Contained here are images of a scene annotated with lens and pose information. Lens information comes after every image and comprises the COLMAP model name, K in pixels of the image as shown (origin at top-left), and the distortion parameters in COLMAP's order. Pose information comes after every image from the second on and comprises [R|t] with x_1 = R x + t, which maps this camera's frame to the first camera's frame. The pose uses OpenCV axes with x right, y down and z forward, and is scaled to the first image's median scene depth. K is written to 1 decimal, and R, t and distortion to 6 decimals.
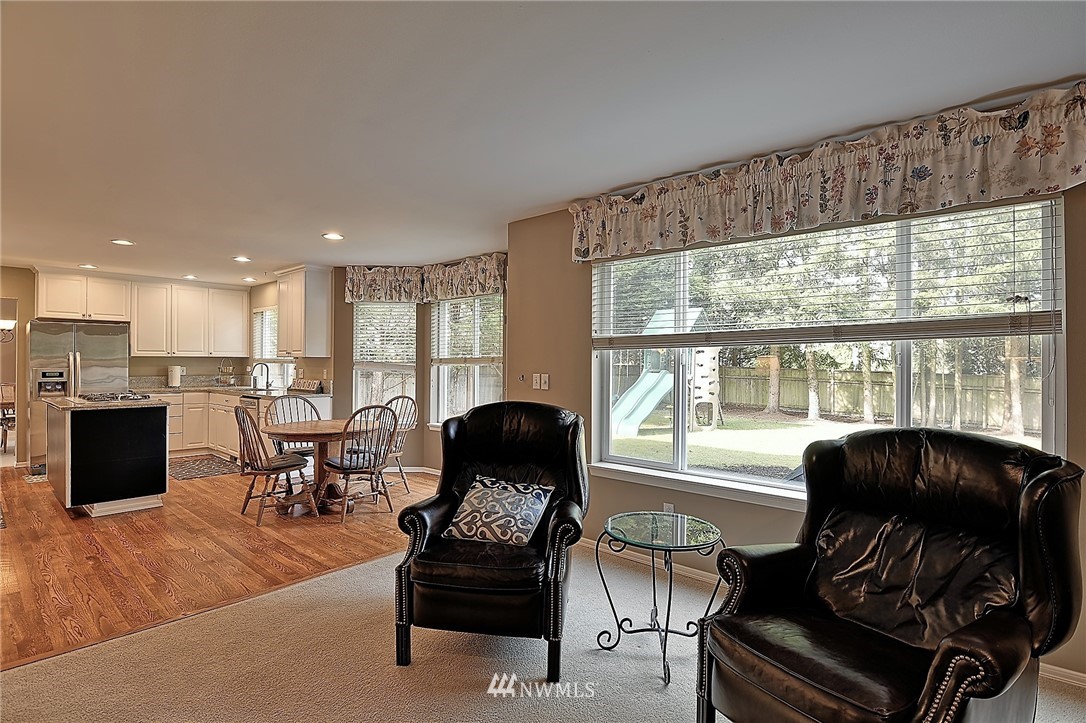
lens RADIAL K [[526.5, 0, 540.0], [0, 526.5, 360.6], [0, 0, 1]] dist [-0.008504, -0.009596]
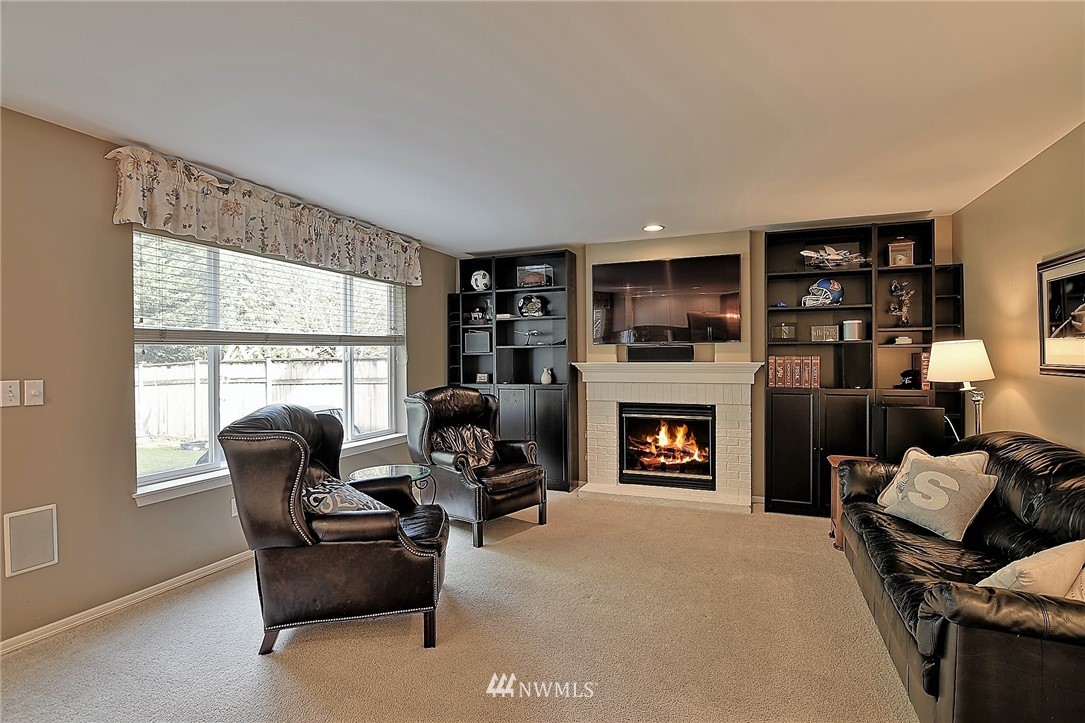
lens RADIAL K [[526.1, 0, 539.5], [0, 526.1, 360.6], [0, 0, 1]] dist [-0.008504, -0.009596]
pose [[-0.335700, -0.007307, 0.941941, -0.540960], [-0.000112, 0.999970, 0.007718, -0.000634], [-0.941969, 0.002485, -0.335691, 0.468256]]
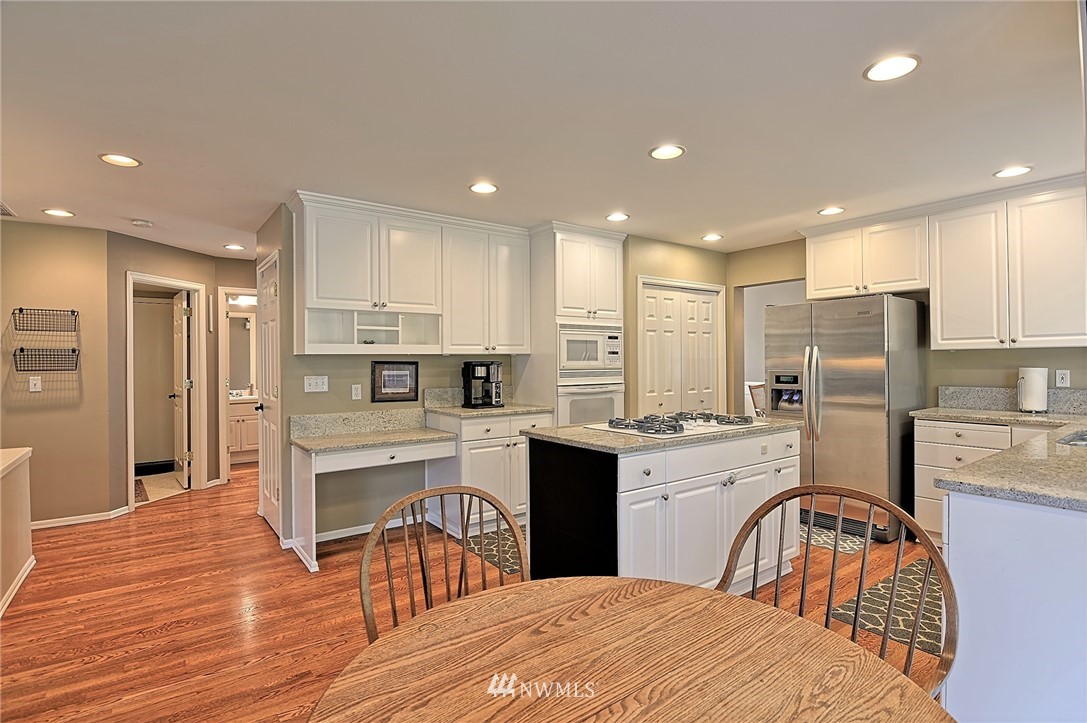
lens RADIAL K [[527.0, 0, 540.5], [0, 527.0, 360.6], [0, 0, 1]] dist [-0.008504, -0.009596]
pose [[-0.204562, -0.003267, -0.978848, -0.188078], [0.009105, 0.999945, -0.005240, 0.002880], [0.978811, -0.009984, -0.204521, 0.874730]]
